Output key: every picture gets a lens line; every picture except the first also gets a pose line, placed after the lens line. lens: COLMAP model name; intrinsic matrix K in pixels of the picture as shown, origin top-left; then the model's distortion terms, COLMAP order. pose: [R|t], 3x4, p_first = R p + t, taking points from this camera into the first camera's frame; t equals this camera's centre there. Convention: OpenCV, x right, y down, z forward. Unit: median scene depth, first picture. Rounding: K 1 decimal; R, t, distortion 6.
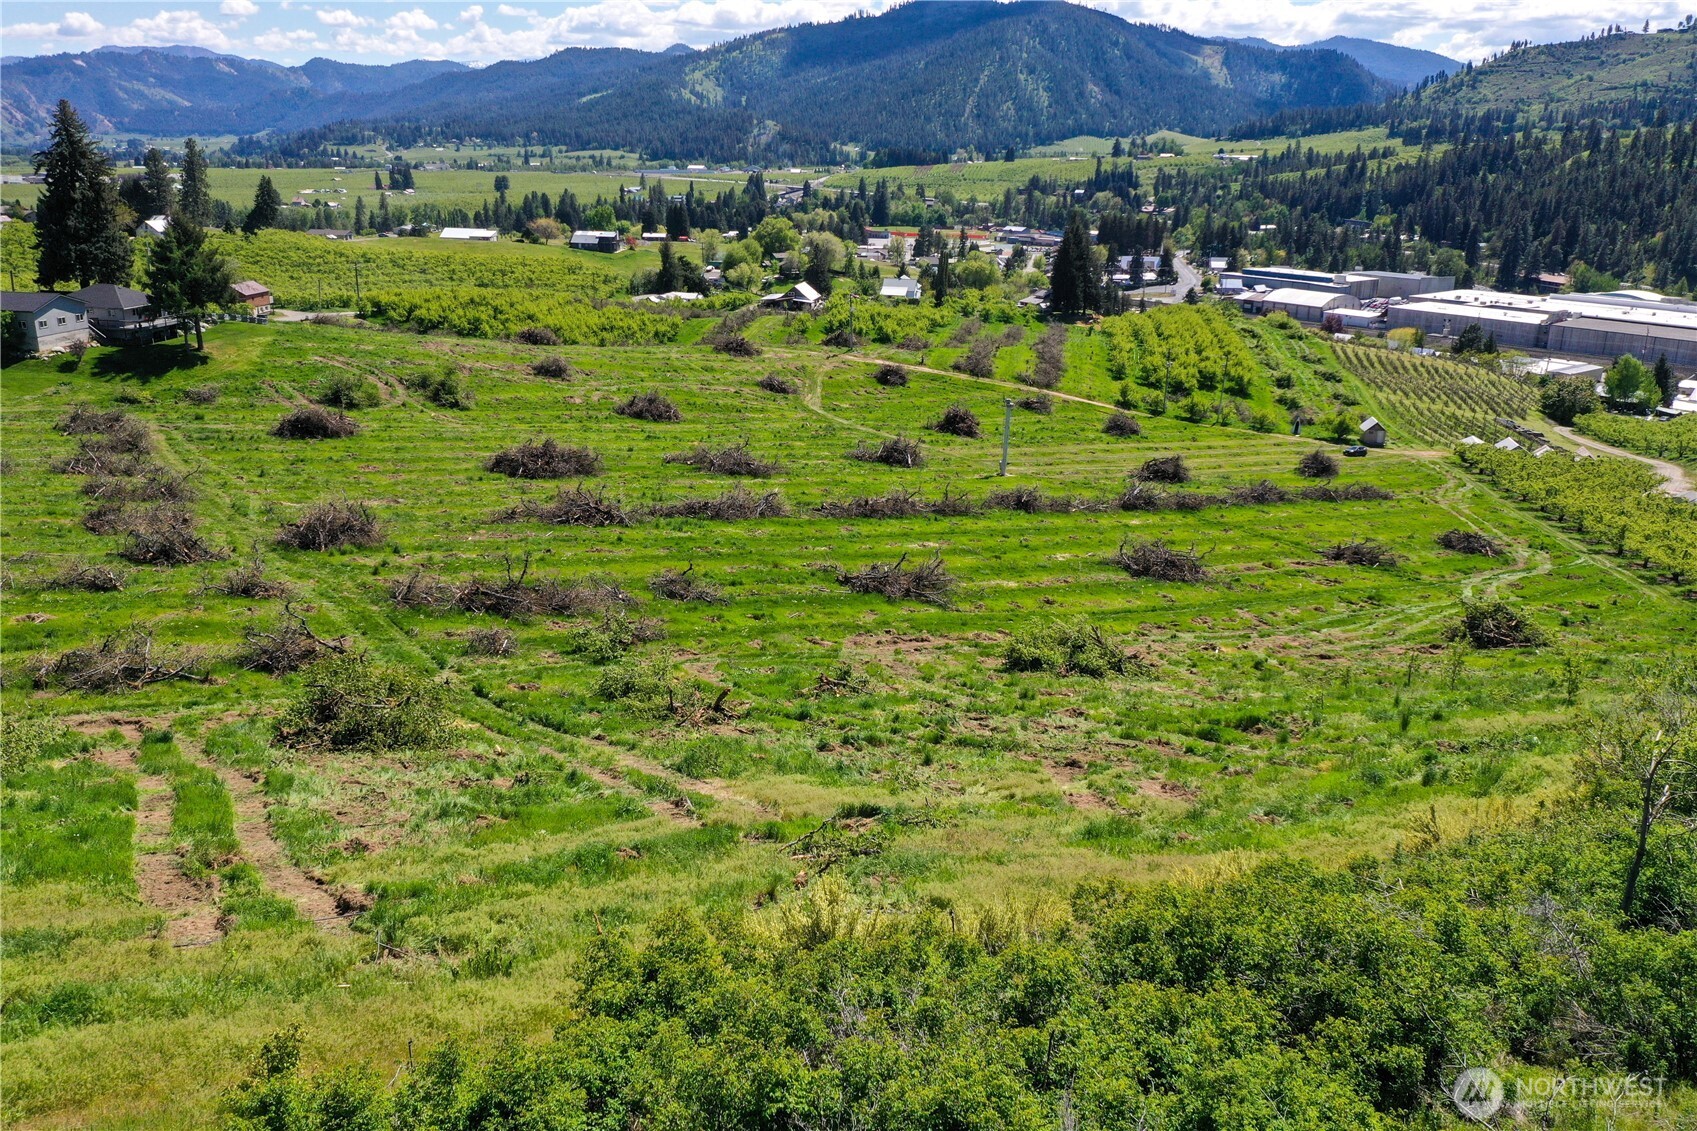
lens RADIAL K [[1343.8, 0, 845.3], [0, 1343.8, 566.8], [0, 0, 1]] dist [0.000485, -0.005218]
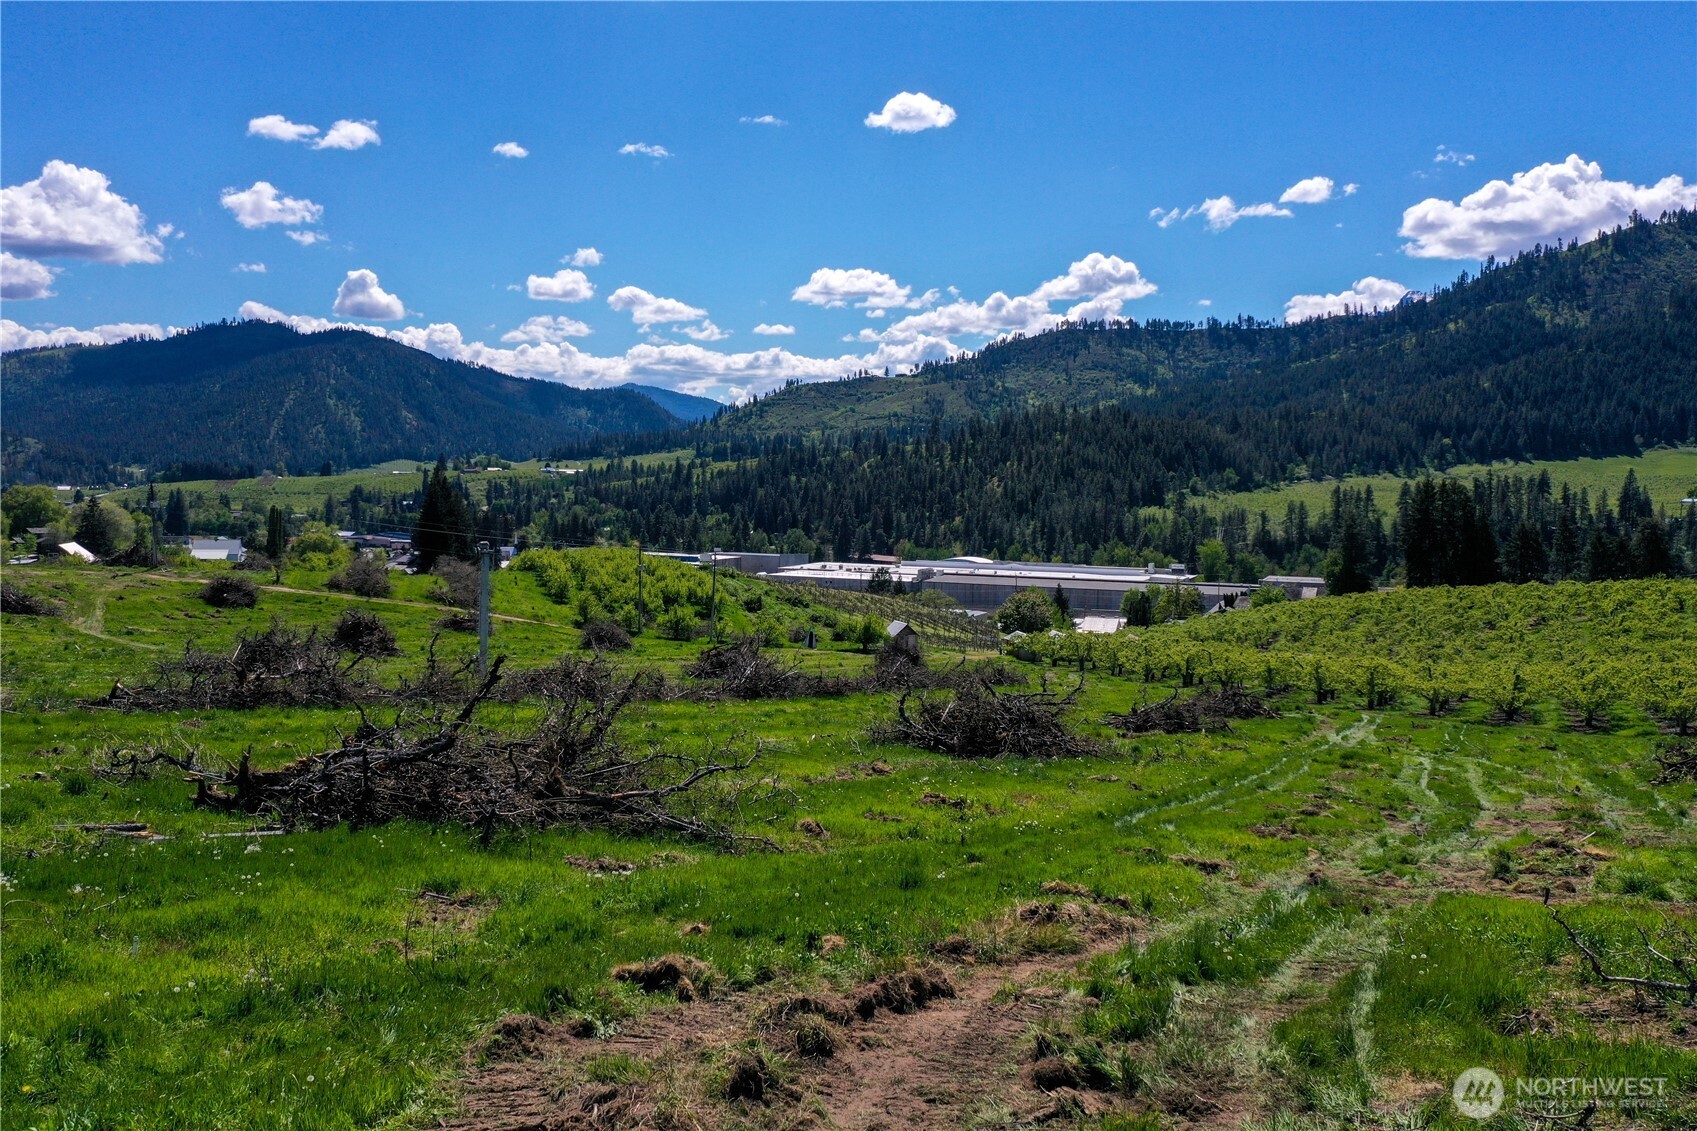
lens RADIAL K [[1339.0, 0, 848.5], [0, 1339.0, 565.5], [0, 0, 1]] dist [-0.005015, -0.000553]
pose [[0.880497, -0.029358, 0.473142, -0.000820], [0.141747, 0.968722, -0.203678, 0.001781], [-0.452364, 0.246404, 0.857118, 0.040375]]
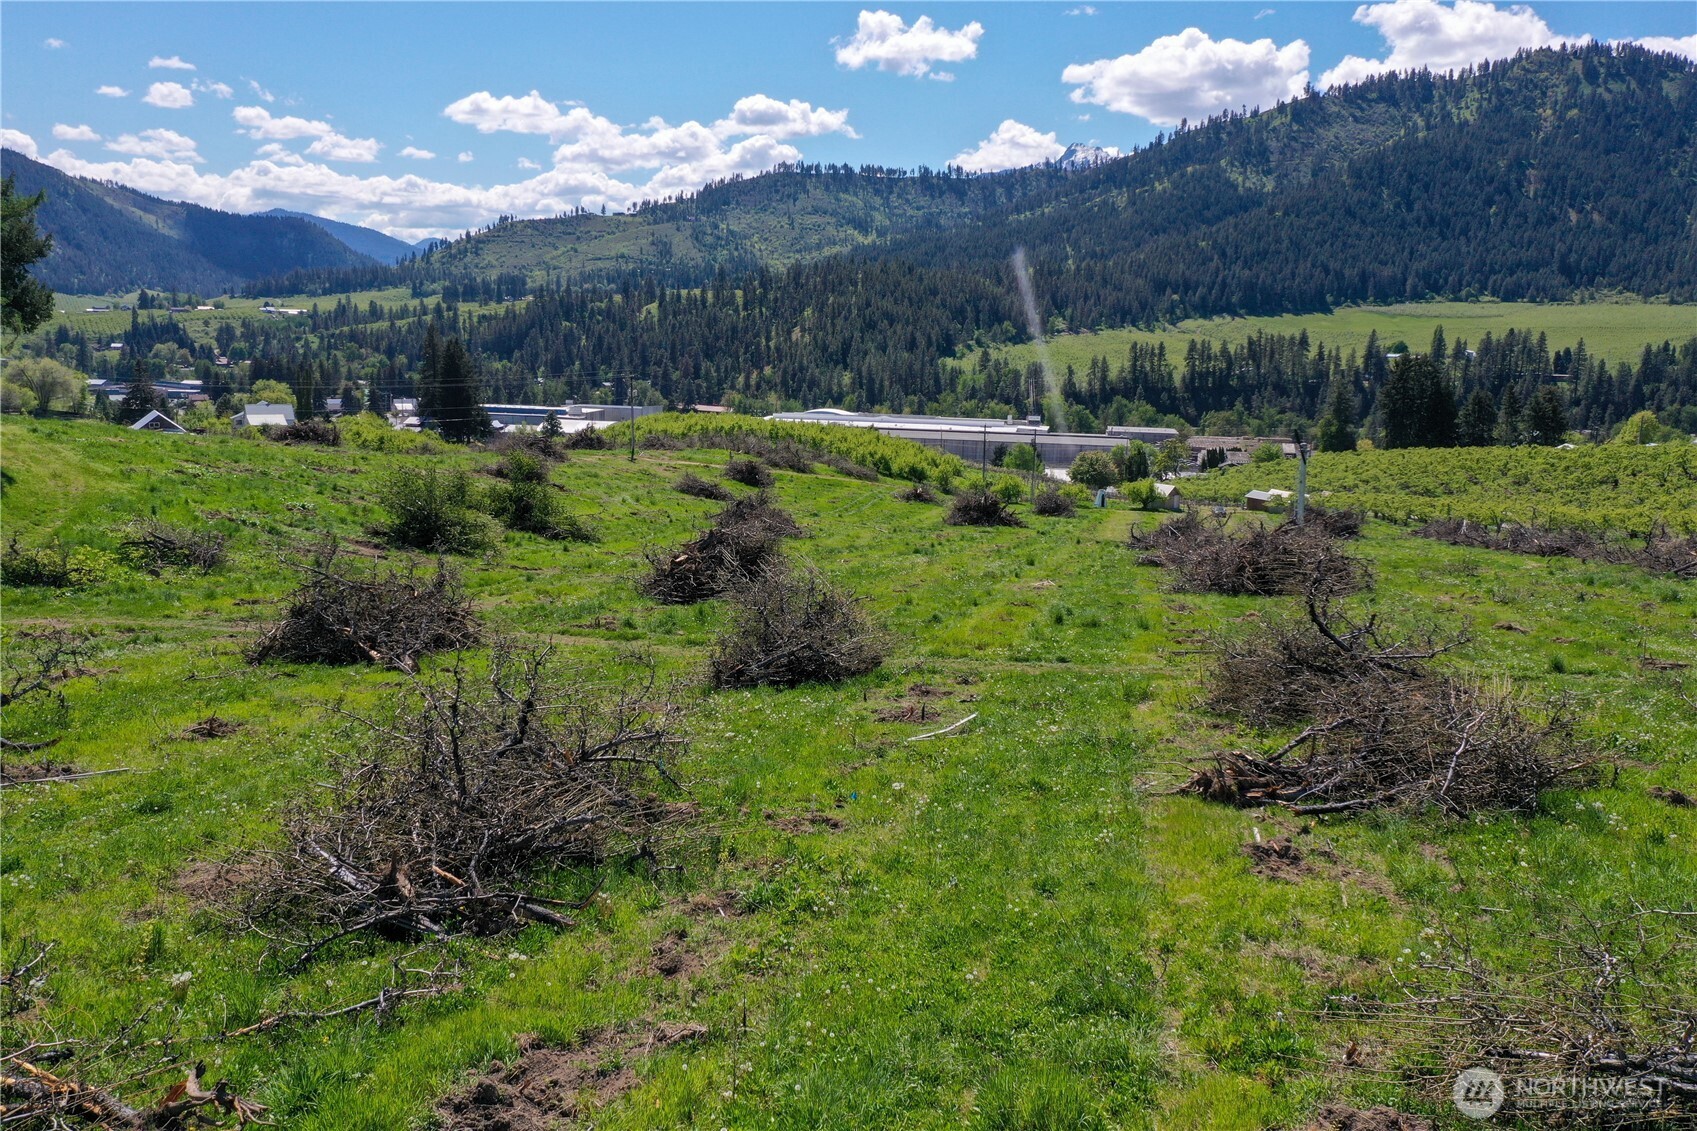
lens RADIAL K [[1339.0, 0, 848.5], [0, 1339.0, 565.5], [0, 0, 1]] dist [-0.005015, -0.000553]
pose [[0.739601, -0.110033, 0.663990, -0.050123], [0.189271, 0.980736, -0.048302, -0.006346], [-0.645884, 0.161398, 0.746180, 0.055292]]
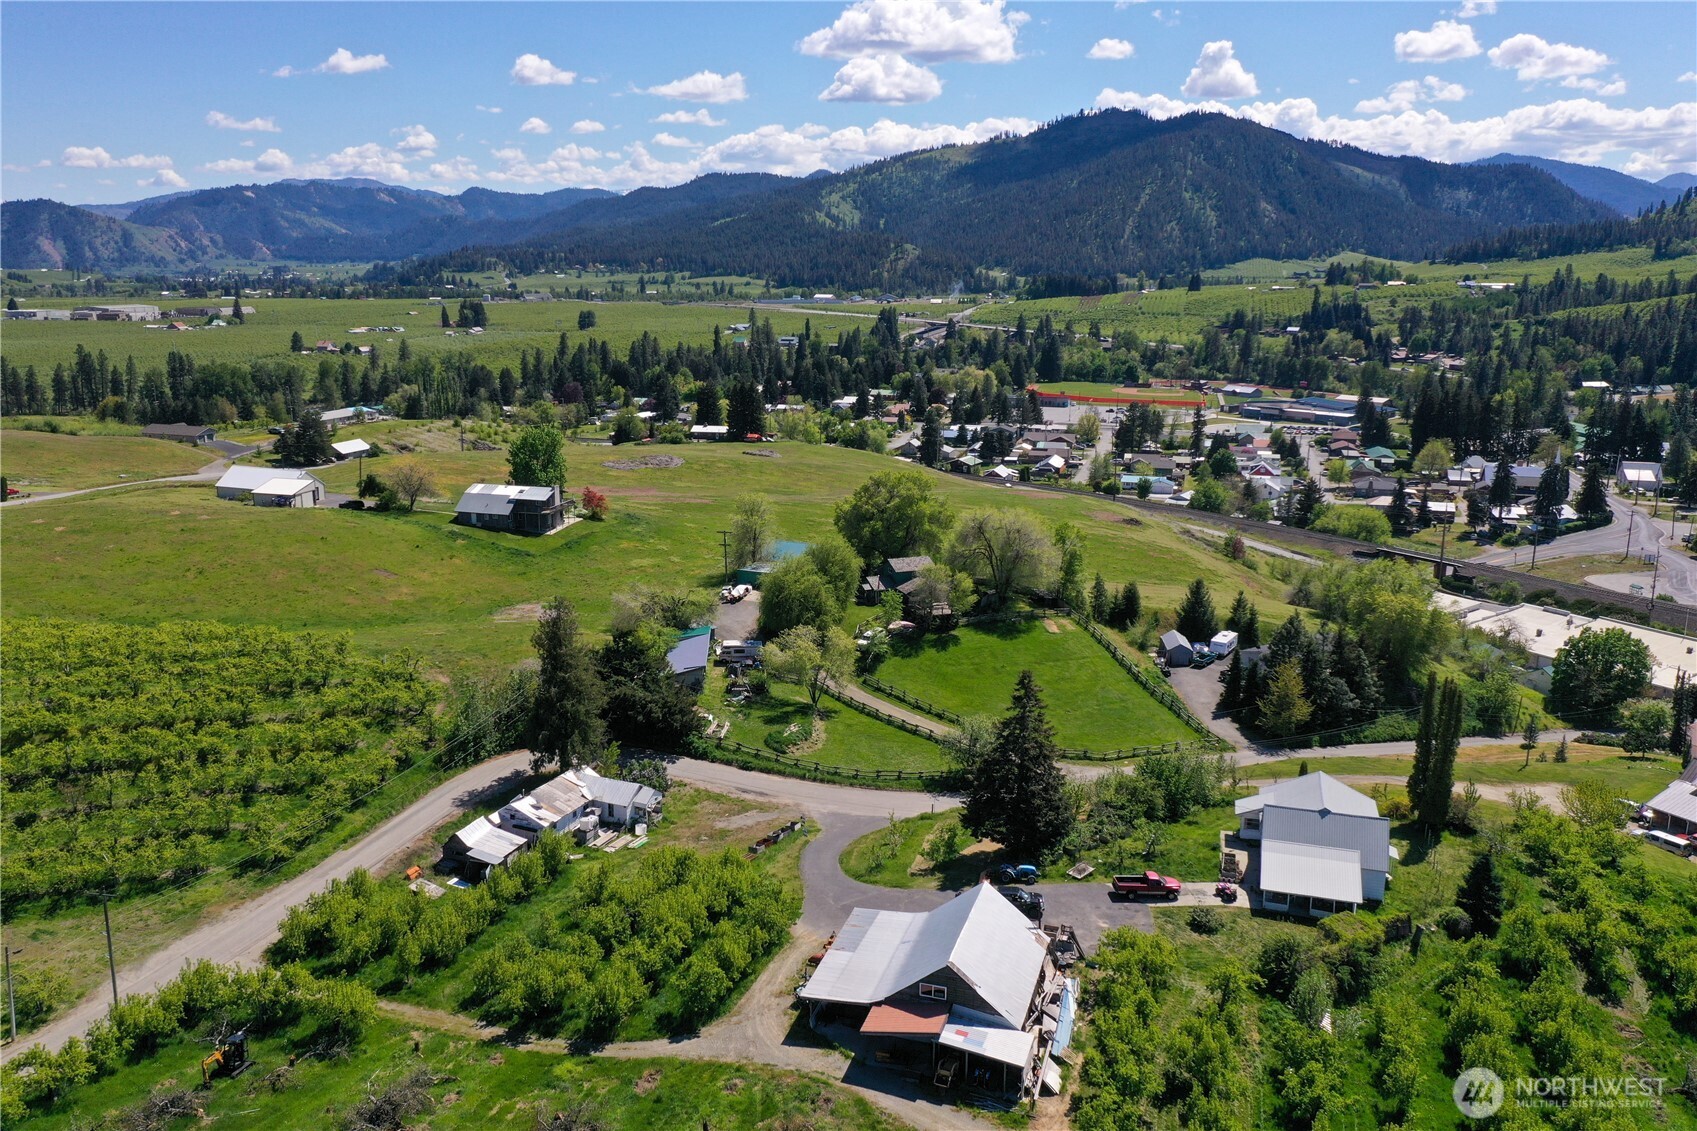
lens RADIAL K [[1324.1, 0, 847.0], [0, 1324.1, 558.4], [0, 0, 1]] dist [0.000563, -0.008536]
pose [[0.994963, 0.016425, -0.098890, -0.007010], [-0.024939, 0.996027, -0.085486, -0.053439], [0.097093, 0.087522, 0.991420, 0.158585]]
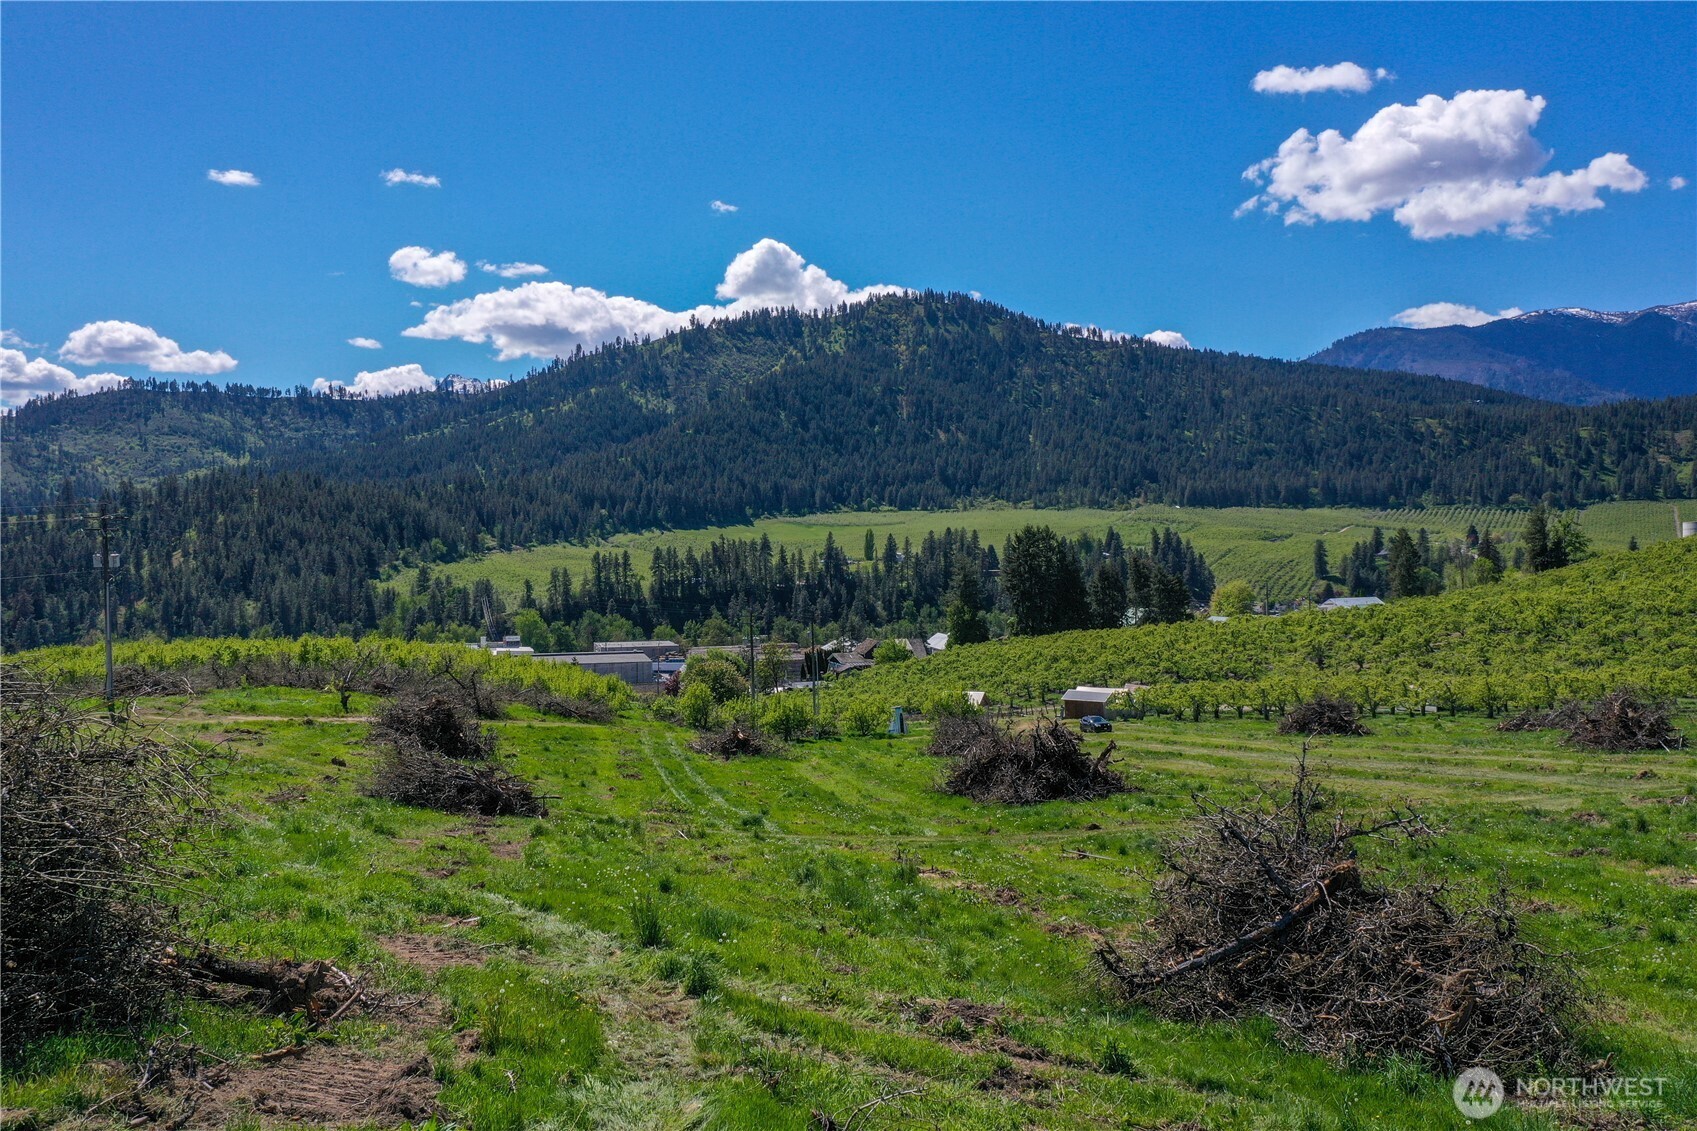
lens RADIAL K [[1334.5, 0, 851.8], [0, 1334.5, 567.9], [0, 0, 1]] dist [-0.004005, -0.002315]
pose [[0.370668, -0.020980, 0.928528, -0.026049], [0.297733, 0.949668, -0.097397, -0.014976], [-0.879750, 0.312555, 0.358258, 0.099304]]
